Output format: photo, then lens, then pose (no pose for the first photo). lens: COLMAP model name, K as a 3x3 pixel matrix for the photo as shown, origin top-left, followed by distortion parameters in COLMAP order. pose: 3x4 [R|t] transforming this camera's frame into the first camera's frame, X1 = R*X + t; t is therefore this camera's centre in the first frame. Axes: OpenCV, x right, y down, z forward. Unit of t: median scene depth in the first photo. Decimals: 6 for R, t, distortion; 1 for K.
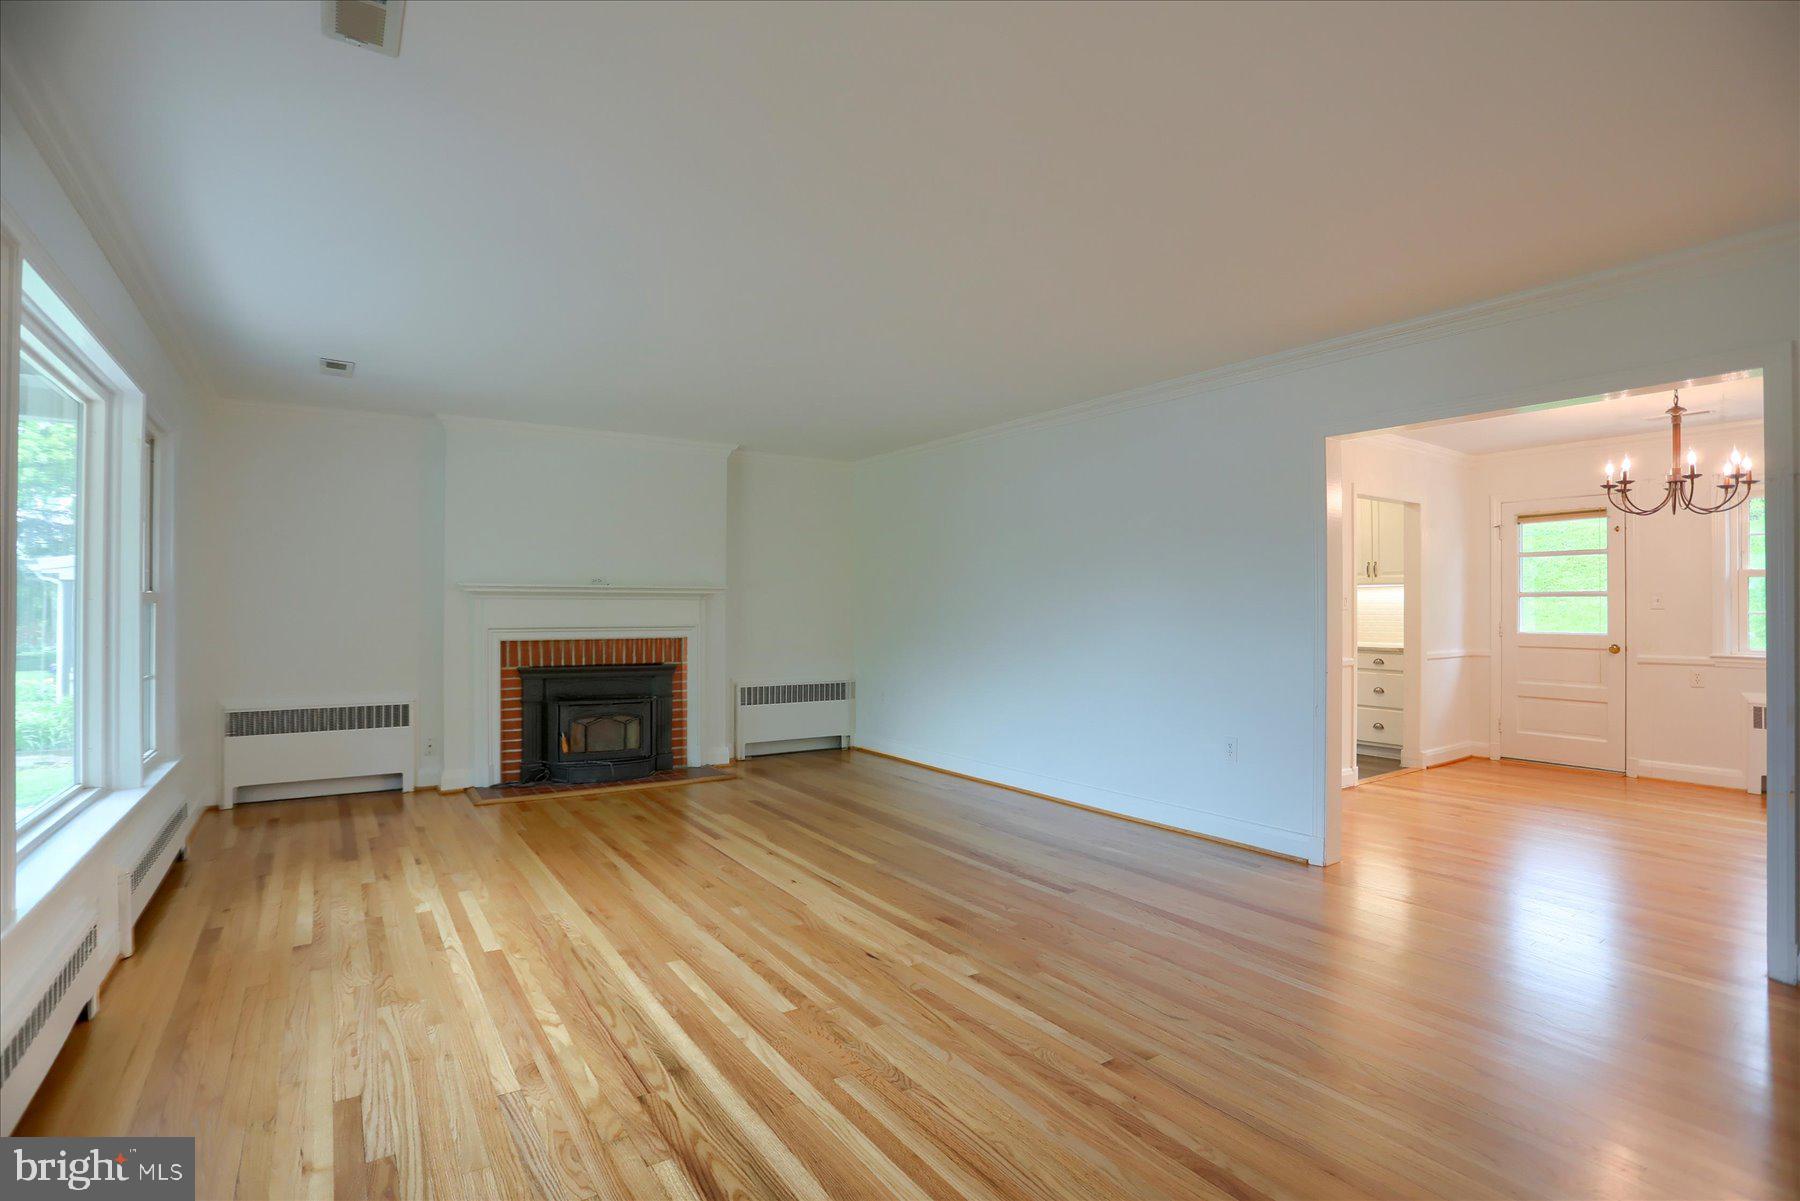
lens RADIAL K [[910.8, 0, 948.5], [0, 910.8, 598.3], [0, 0, 1]] dist [-0.029211, 0.005839]
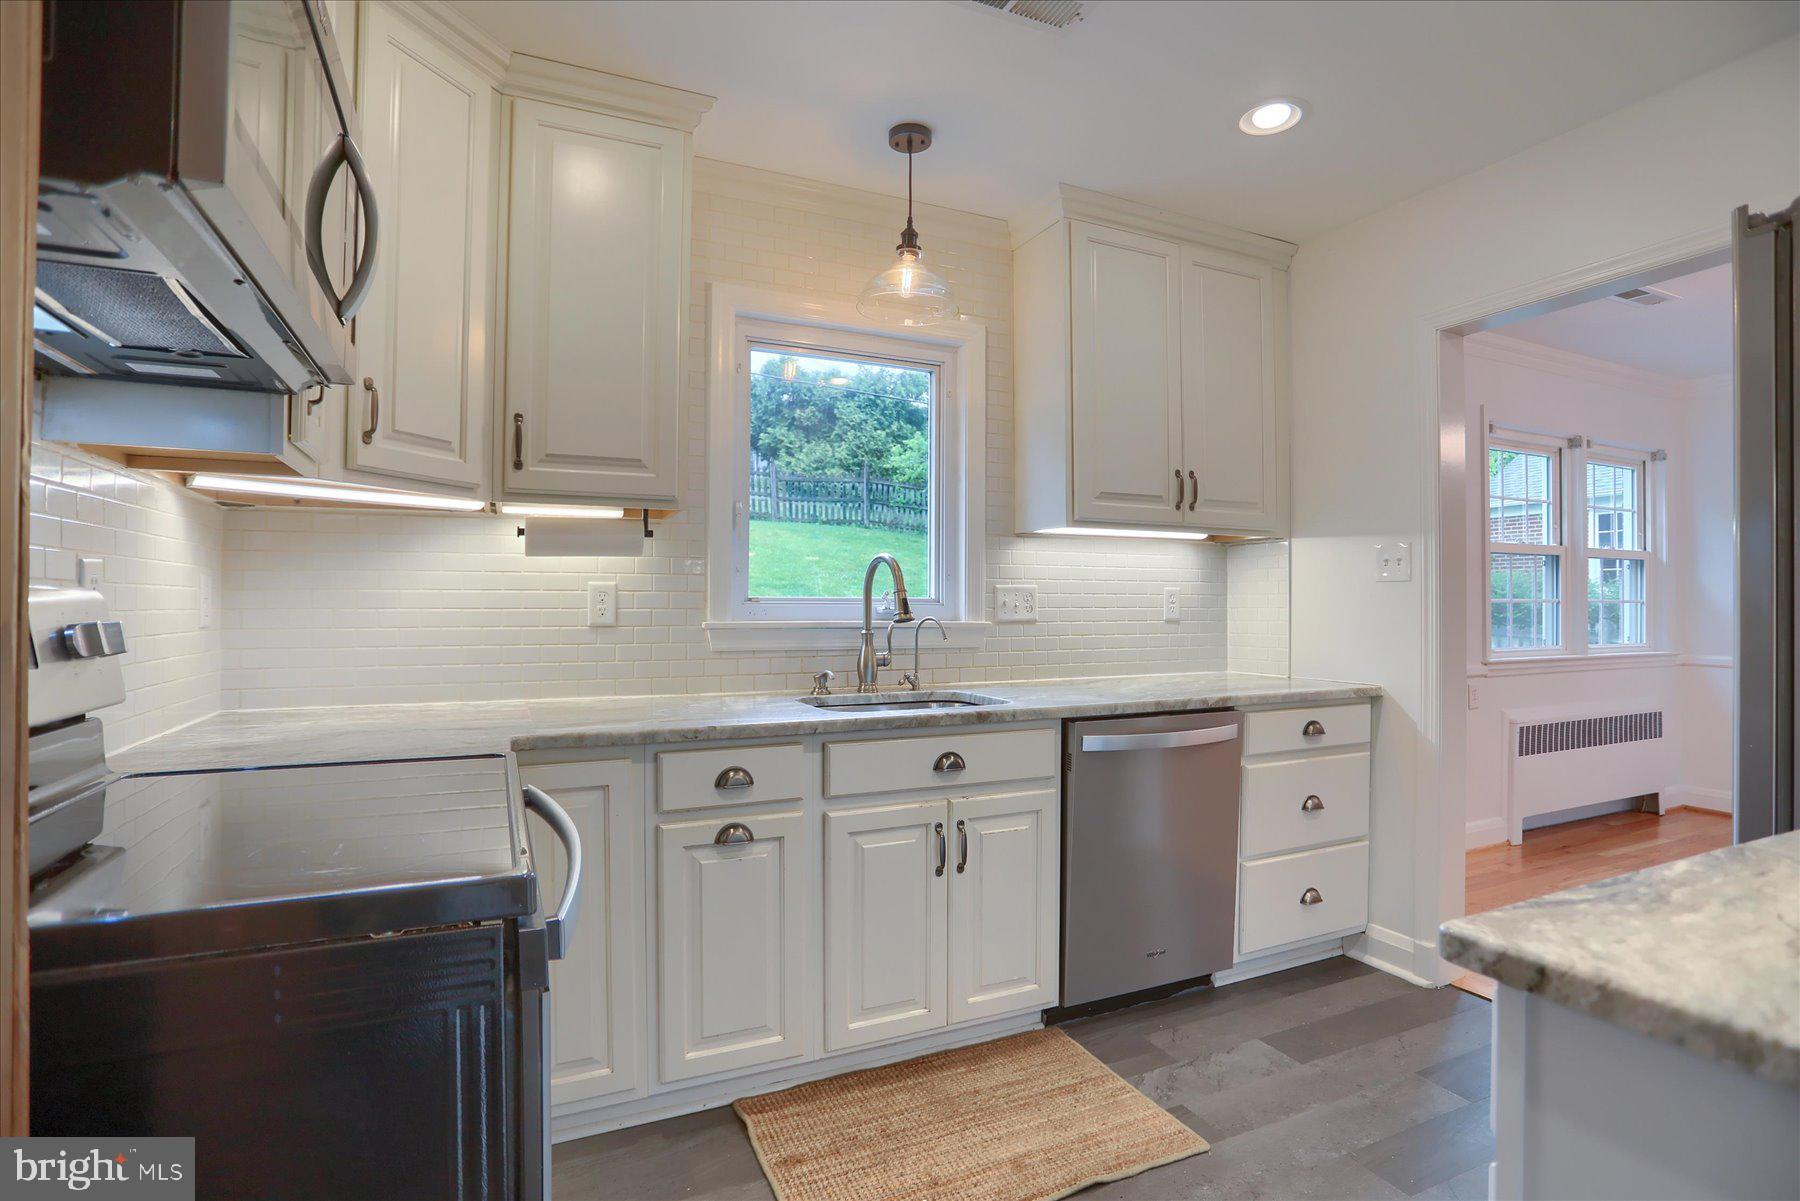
lens RADIAL K [[910.8, 0, 903.8], [0, 910.8, 605.0], [0, 0, 1]] dist [-0.029211, 0.005839]
pose [[0.232082, -0.001786, 0.972695, 0.070107], [-0.012100, 0.999916, 0.004723, 0.019237], [-0.972621, -0.012866, 0.232041, 1.142016]]
